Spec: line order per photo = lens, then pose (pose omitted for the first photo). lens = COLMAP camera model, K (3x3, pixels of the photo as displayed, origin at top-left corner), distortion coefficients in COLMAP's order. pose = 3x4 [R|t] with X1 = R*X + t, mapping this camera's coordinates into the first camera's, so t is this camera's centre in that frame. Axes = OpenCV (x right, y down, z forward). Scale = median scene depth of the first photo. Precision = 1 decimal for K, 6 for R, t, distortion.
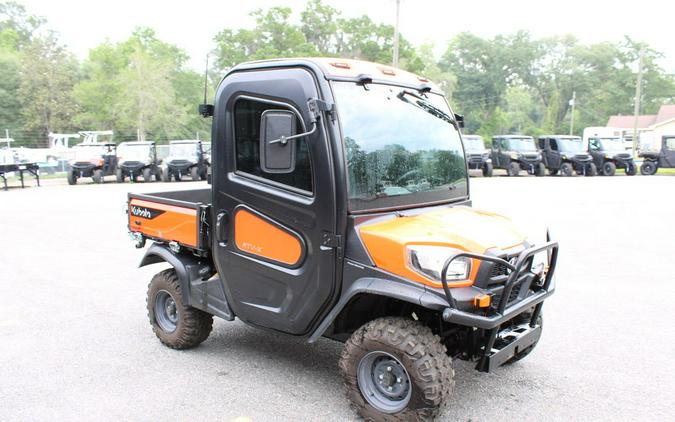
lens RADIAL K [[554.0, 0, 330.9], [0, 554.0, 247.3], [0, 0, 1]] dist [-0.098420, 0.057968]
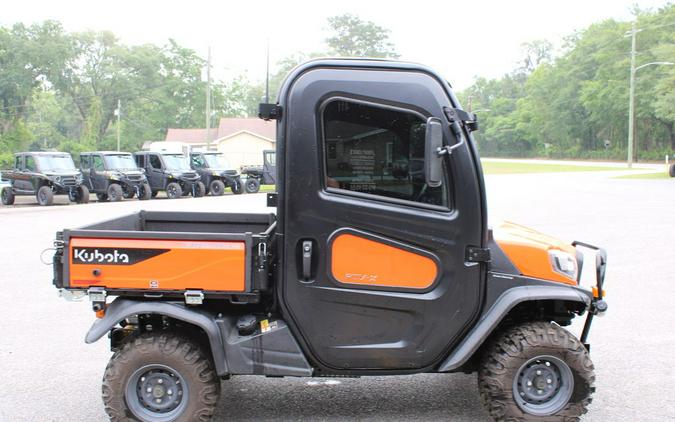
lens RADIAL K [[684.4, 0, 343.7], [0, 684.4, 253.6], [0, 0, 1]] dist [-0.064316, 0.000000]
pose [[0.746626, -0.089956, 0.659134, -0.242673], [0.125125, 0.992121, -0.006333, -0.009216], [-0.653371, 0.087203, 0.751999, 0.066161]]
